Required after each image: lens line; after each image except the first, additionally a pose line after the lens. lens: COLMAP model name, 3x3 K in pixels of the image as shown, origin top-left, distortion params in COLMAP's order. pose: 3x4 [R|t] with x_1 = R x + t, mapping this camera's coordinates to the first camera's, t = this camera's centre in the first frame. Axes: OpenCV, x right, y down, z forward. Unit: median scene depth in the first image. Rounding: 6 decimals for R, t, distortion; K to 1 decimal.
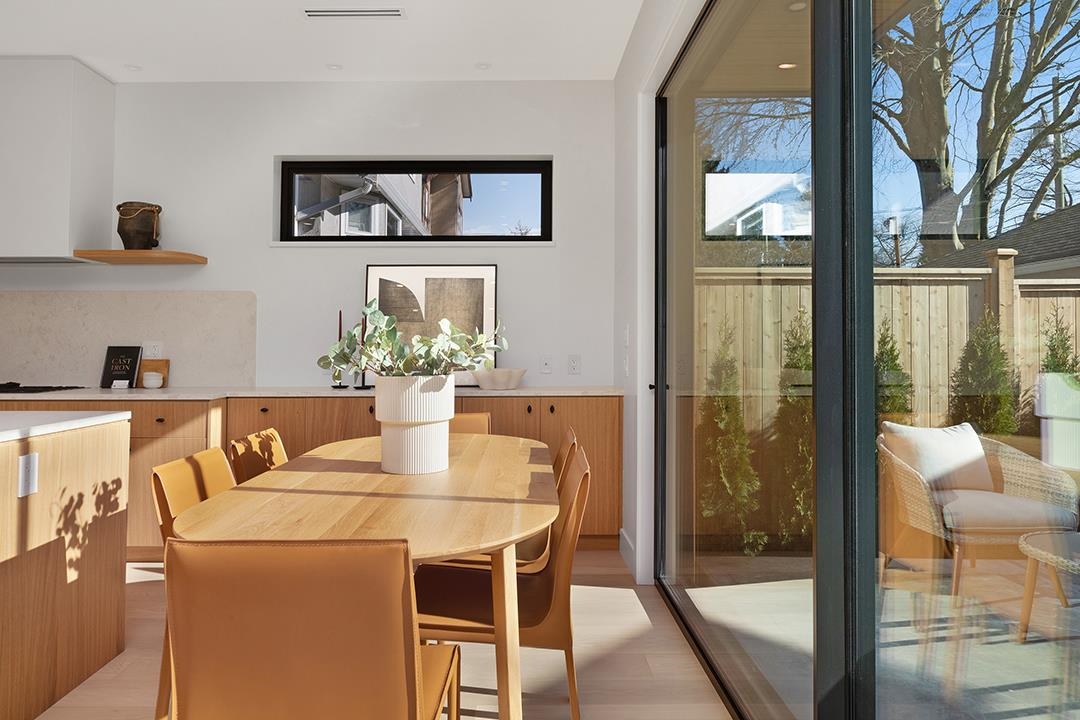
lens RADIAL K [[729.8, 0, 505.2], [0, 729.8, 333.8], [0, 0, 1]] dist [0.007360, 0.000098]
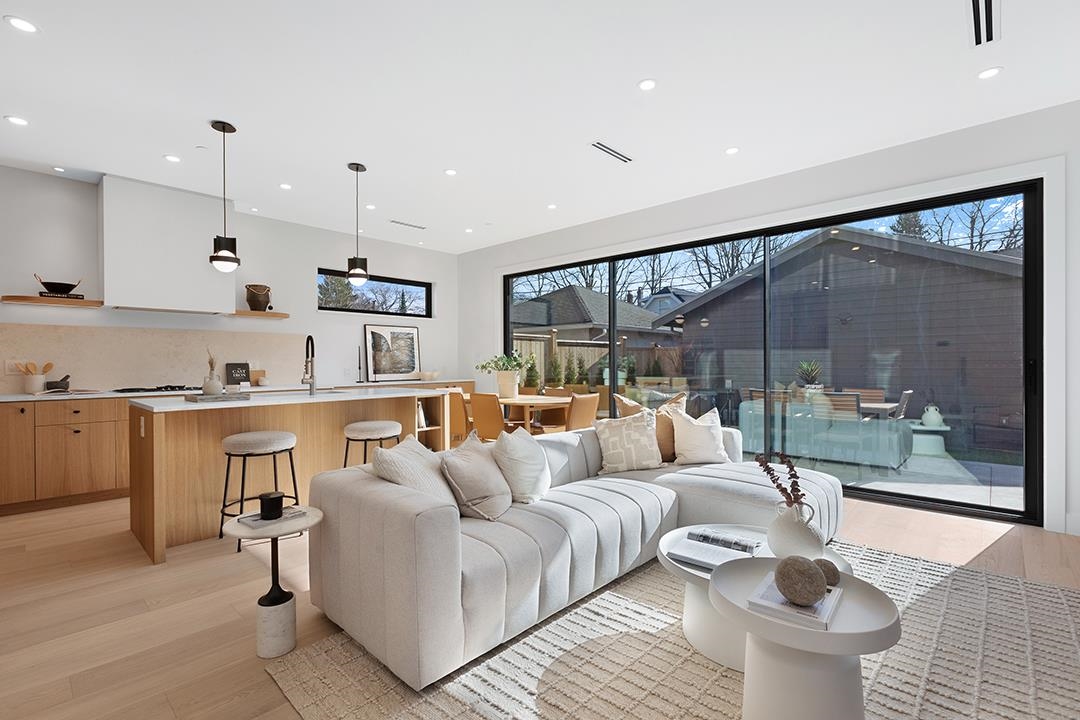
lens RADIAL K [[503.3, 0, 542.7], [0, 503.3, 361.2], [0, 0, 1]] dist [0.002867, 0.000758]
pose [[0.665447, -0.001221, 0.746444, -0.971909], [-0.011777, 0.999857, 0.012134, -0.011532], [-0.746352, -0.016866, 0.665338, -0.375668]]
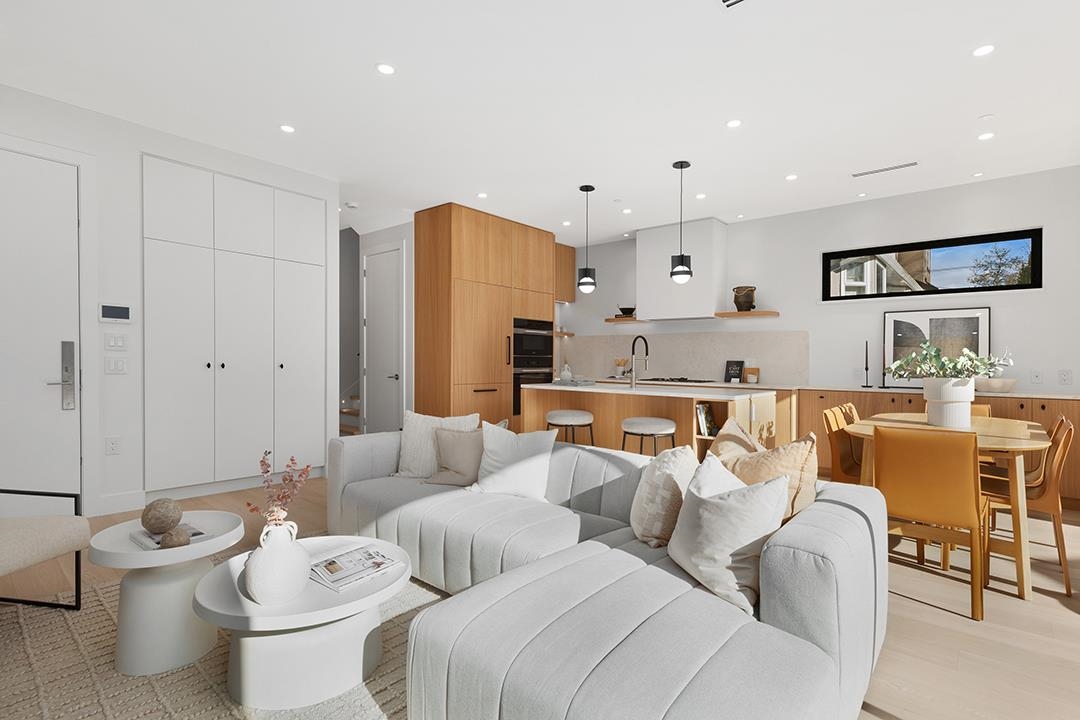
lens RADIAL K [[520.5, 0, 542.0], [0, 520.5, 352.2], [0, 0, 1]] dist [0.001695, -0.000121]
pose [[0.767308, -0.002434, -0.641274, -0.031955], [0.003025, 0.999995, -0.000176, -0.007533], [0.641271, -0.001805, 0.767312, -0.392656]]
